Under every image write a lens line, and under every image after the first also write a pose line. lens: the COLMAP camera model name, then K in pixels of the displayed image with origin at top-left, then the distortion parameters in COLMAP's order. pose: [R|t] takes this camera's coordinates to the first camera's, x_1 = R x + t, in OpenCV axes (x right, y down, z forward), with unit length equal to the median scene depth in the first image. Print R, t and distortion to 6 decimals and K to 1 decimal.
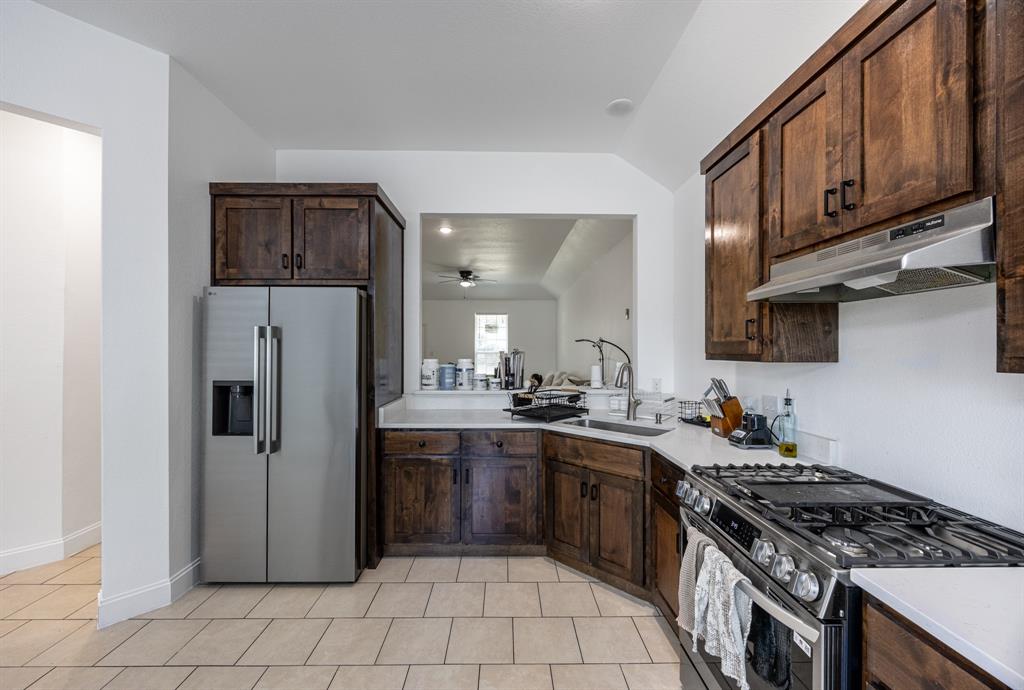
lens RADIAL K [[393.5, 0, 512.0], [0, 393.5, 345.0], [0, 0, 1]] dist [0.000049, -0.000082]
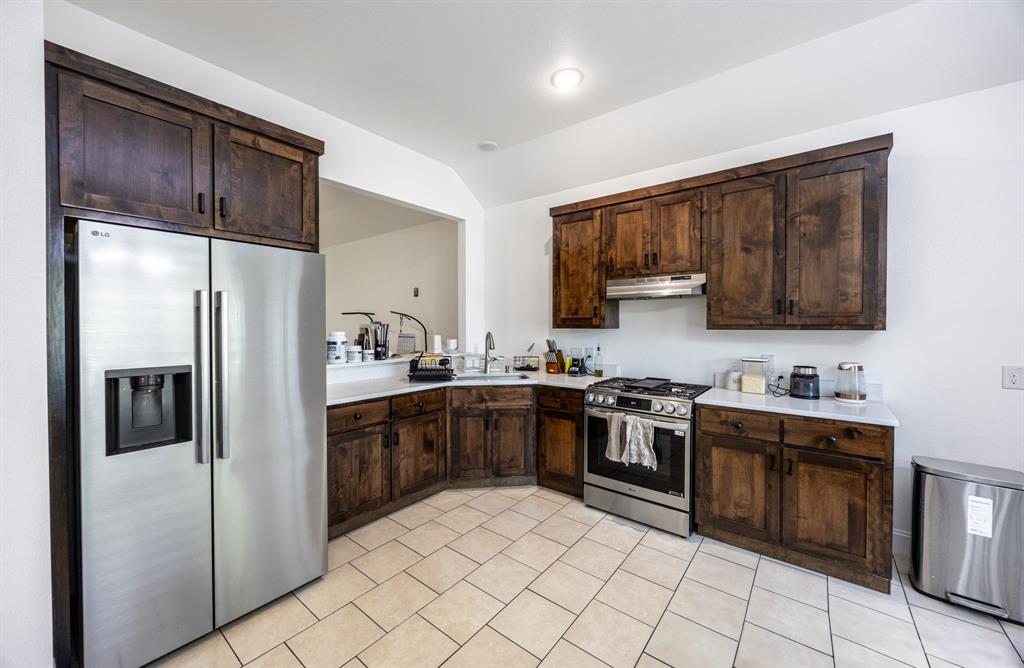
lens RADIAL K [[380.8, 0, 507.1], [0, 380.8, 319.1], [0, 0, 1]] dist [-0.001596, -0.000183]
pose [[0.641580, 0.007215, 0.767022, -0.767732], [-0.009497, 0.999954, -0.001462, 0.001940], [-0.766997, -0.006346, 0.641619, 0.097004]]
